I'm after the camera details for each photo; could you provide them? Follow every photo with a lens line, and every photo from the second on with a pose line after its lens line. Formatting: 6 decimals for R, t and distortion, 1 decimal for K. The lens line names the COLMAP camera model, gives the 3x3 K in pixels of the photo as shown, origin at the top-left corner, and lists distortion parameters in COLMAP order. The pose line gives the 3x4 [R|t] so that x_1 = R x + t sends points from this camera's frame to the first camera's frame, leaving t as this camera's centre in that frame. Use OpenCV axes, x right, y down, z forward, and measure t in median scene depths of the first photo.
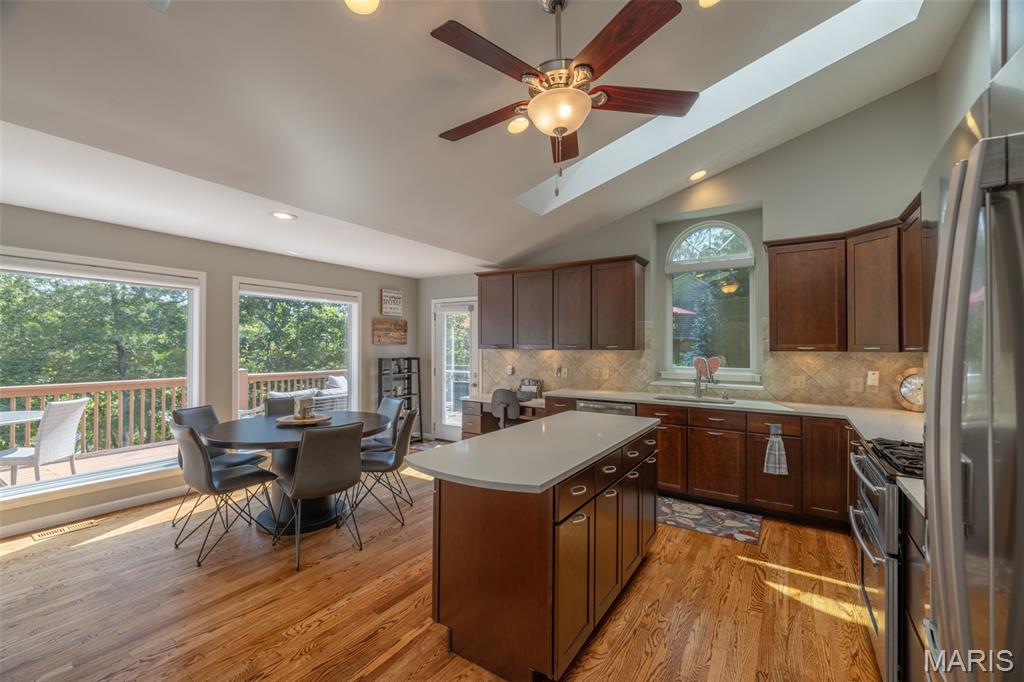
lens RADIAL K [[425.4, 0, 513.9], [0, 425.4, 341.6], [0, 0, 1]] dist [-0.002549, 0.000123]
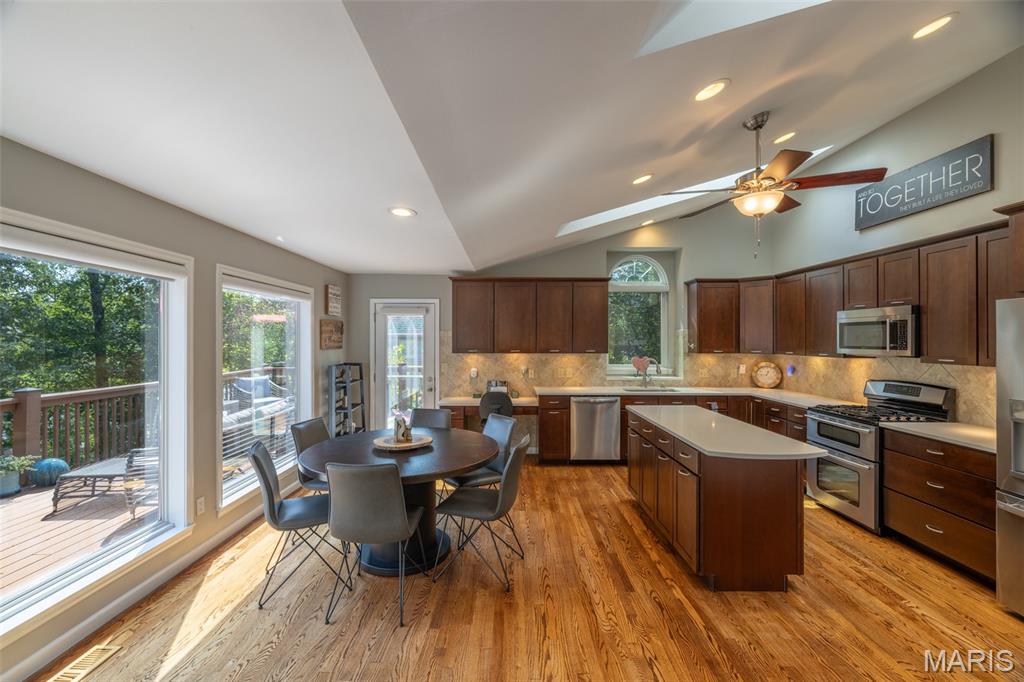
lens RADIAL K [[425.4, 0, 509.6], [0, 425.4, 338.8], [0, 0, 1]] dist [-0.002549, 0.000123]
pose [[0.835233, -0.002342, 0.549891, -0.633446], [-0.004238, 0.999934, 0.010696, -0.034567], [-0.549880, -0.011264, 0.835168, 0.109984]]
